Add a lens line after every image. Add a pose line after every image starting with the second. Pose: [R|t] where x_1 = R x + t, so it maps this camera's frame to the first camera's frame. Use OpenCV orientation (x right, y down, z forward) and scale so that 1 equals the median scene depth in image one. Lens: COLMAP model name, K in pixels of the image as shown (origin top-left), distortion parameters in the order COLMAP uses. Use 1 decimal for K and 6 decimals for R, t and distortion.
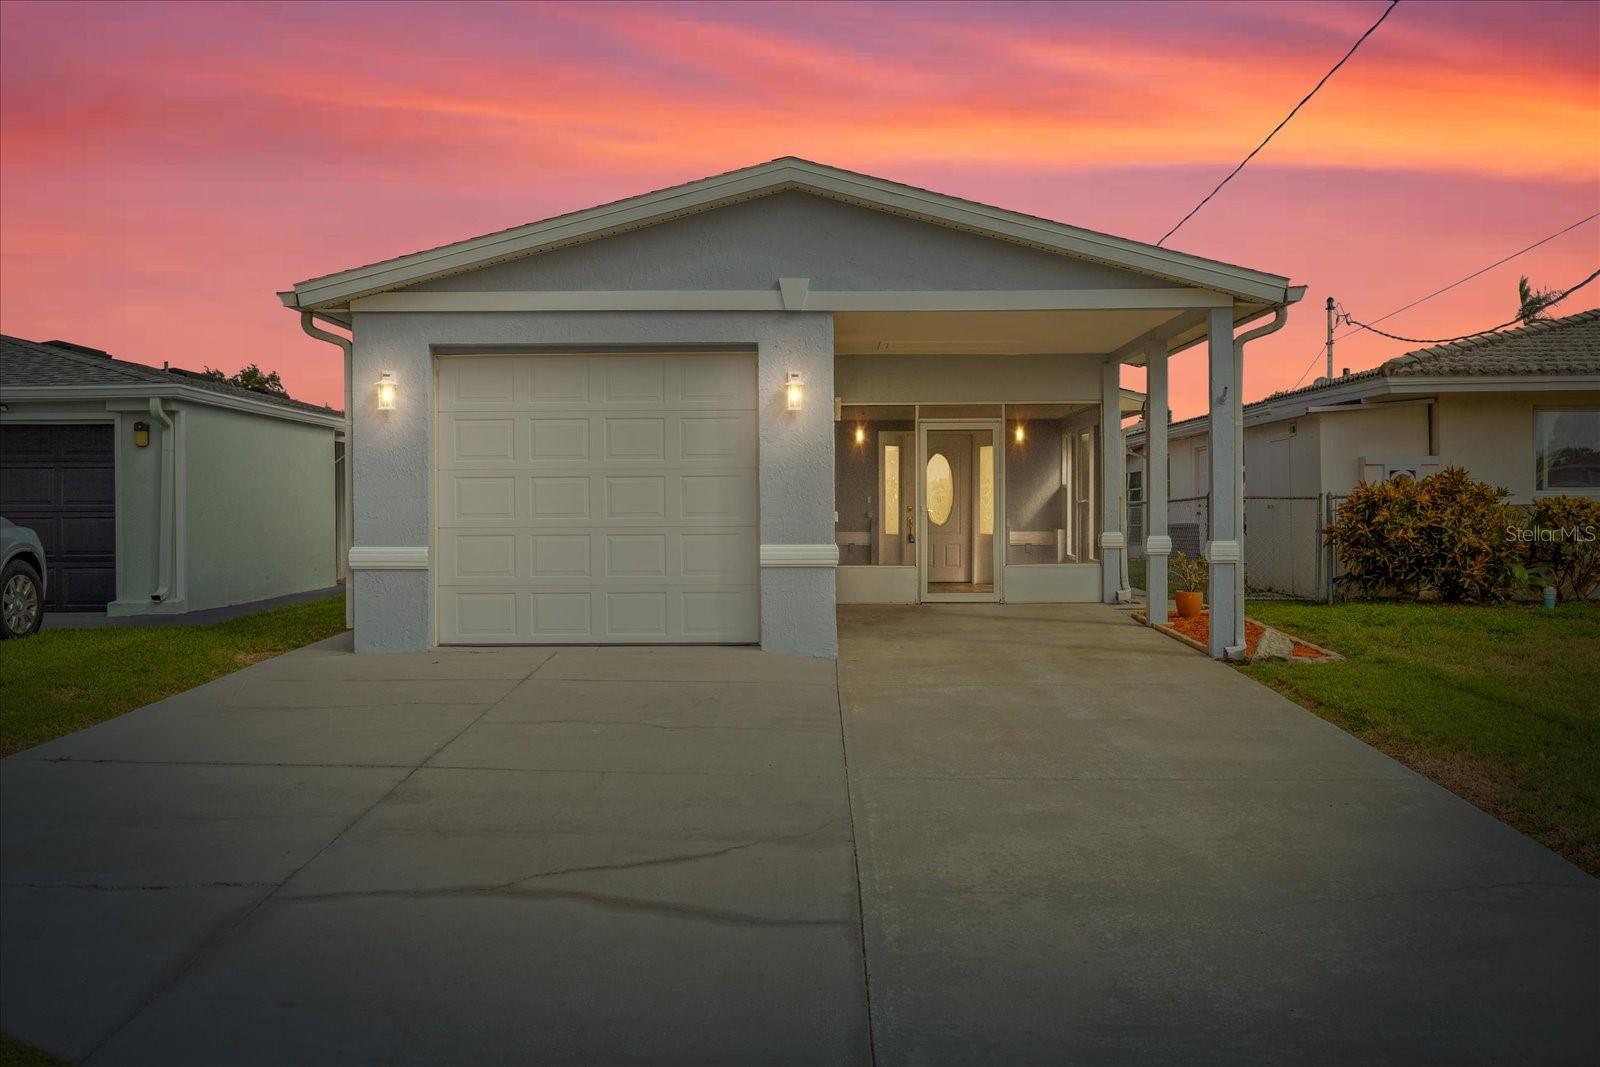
lens RADIAL K [[1537.6, 0, 800.0], [0, 1537.6, 533.5], [0, 0, 1]] dist [0.005760, 0.004053]
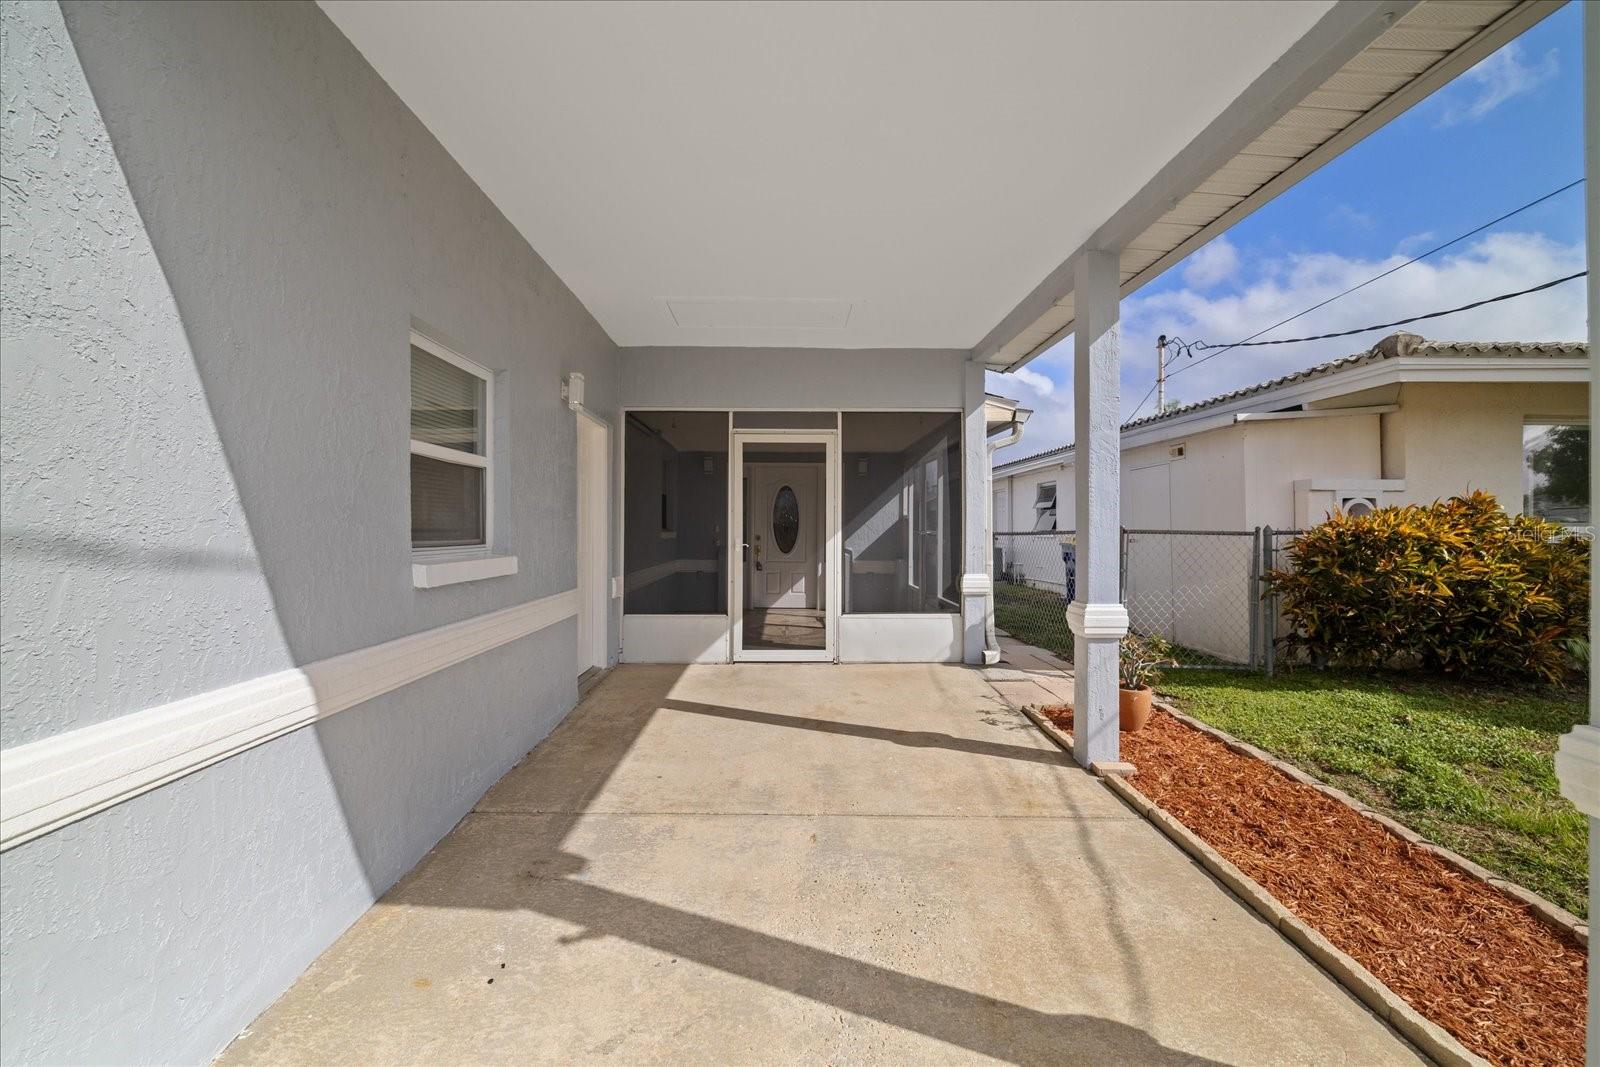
lens RADIAL K [[684.7, 0, 800.0], [0, 684.7, 533.5], [0, 0, 1]] dist [-0.001711, 0.000012]
pose [[0.999019, 0.005182, 0.043986, 0.099501], [-0.004892, 0.999966, -0.006694, -0.019571], [-0.044019, 0.006472, 0.999010, 0.668009]]
